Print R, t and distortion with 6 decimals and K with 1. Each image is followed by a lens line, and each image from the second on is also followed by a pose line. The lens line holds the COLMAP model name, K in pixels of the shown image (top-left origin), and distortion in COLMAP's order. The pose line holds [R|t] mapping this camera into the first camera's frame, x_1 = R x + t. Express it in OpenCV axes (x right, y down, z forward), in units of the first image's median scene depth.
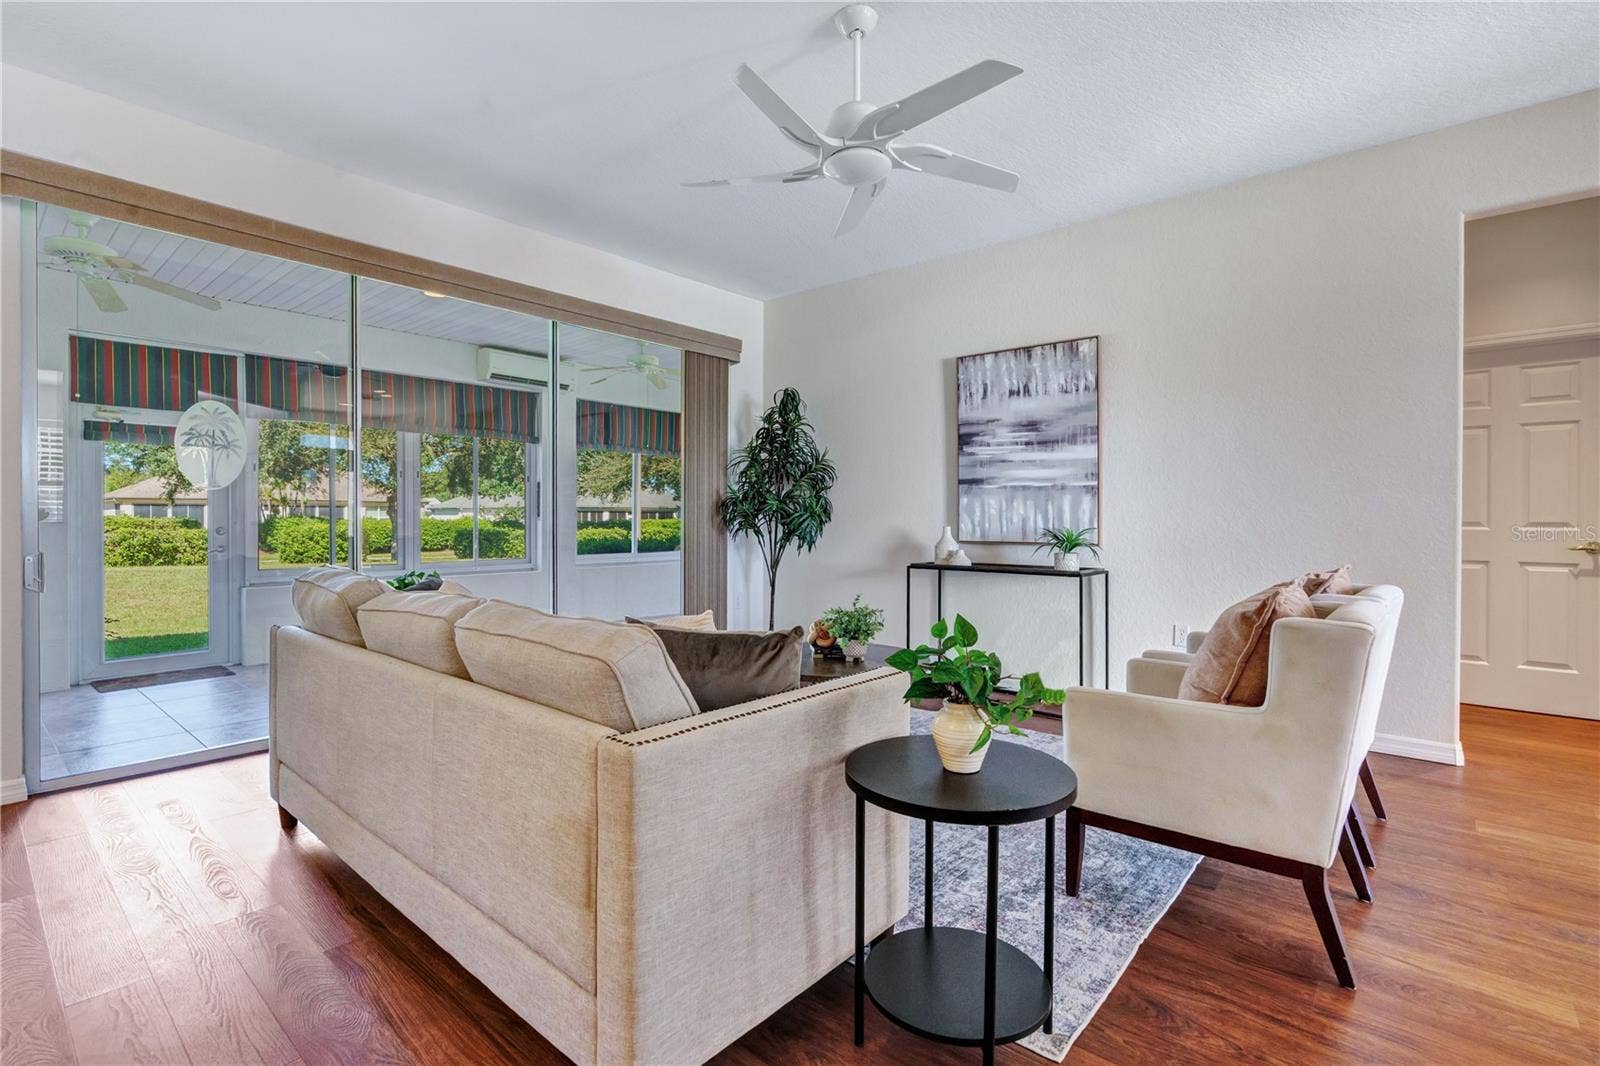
lens RADIAL K [[744.0, 0, 790.8], [0, 744.0, 525.2], [0, 0, 1]] dist [-0.000925, 0.000399]
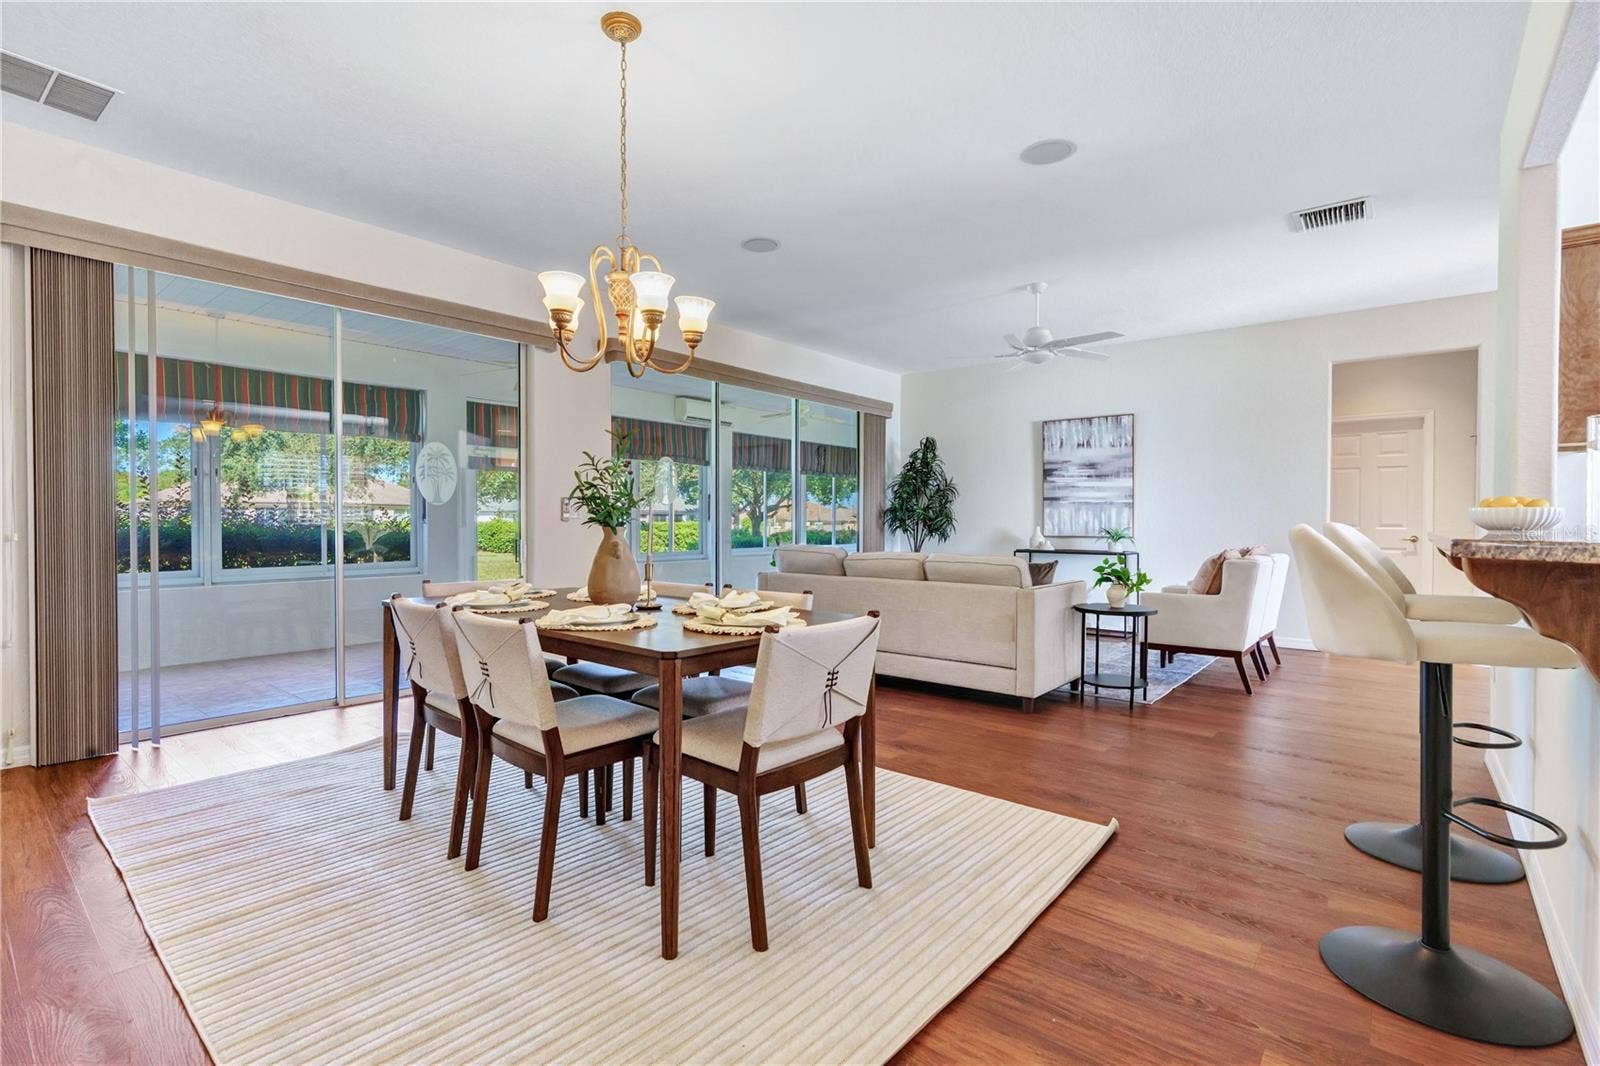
lens RADIAL K [[754.2, 0, 800.0], [0, 754.2, 533.0], [0, 0, 1]] dist [0.000996, 0.000602]
pose [[0.999466, 0.001101, 0.032650, -0.358831], [-0.001279, 0.999984, 0.005432, 0.006948], [-0.032644, -0.005471, 0.999452, -0.619511]]
